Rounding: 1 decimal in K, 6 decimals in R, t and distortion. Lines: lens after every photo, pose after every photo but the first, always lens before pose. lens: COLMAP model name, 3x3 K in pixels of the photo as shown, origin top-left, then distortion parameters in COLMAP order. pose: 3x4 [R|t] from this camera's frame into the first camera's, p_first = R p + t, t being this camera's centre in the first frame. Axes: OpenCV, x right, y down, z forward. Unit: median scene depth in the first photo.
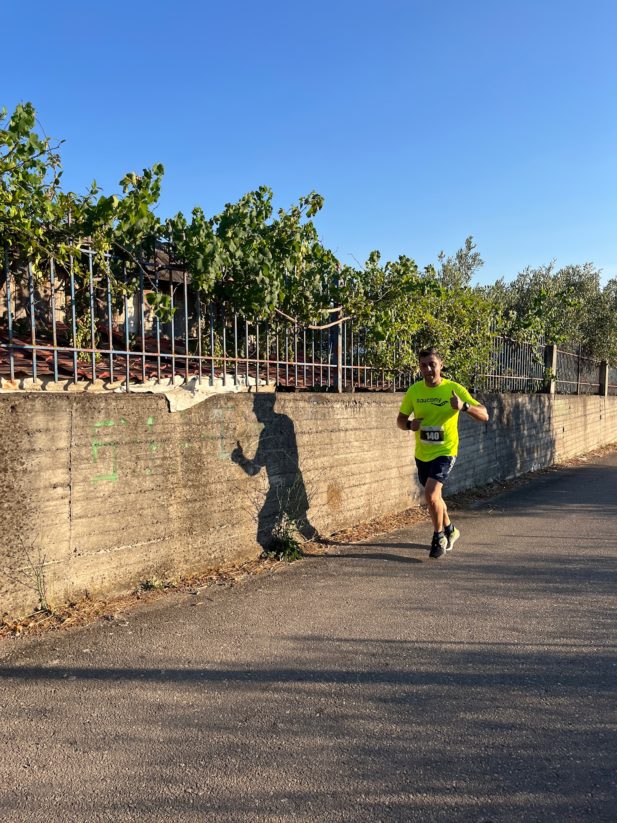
lens RADIAL K [[624.5, 0, 305.4], [0, 624.5, 408.3], [0, 0, 1]] dist [0.057983, -0.088215]
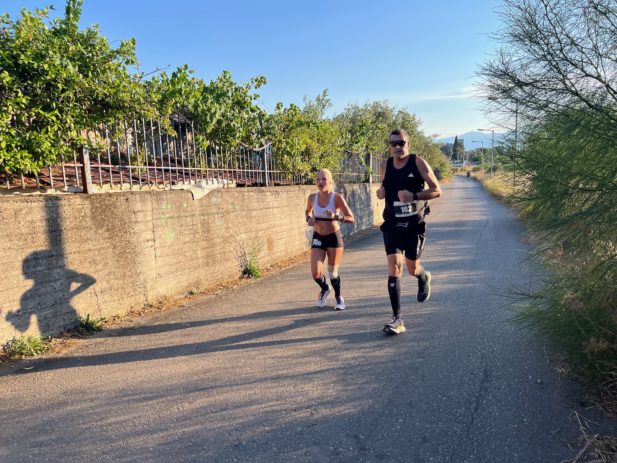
lens RADIAL K [[500.6, 0, 308.5], [0, 500.6, 231.5], [0, 0, 1]] dist [0.094352, -0.002738]
pose [[0.959664, -0.068434, 0.272695, -0.274299], [0.052387, 0.996463, 0.065707, 0.017741], [-0.276227, -0.048771, 0.959854, -0.462606]]
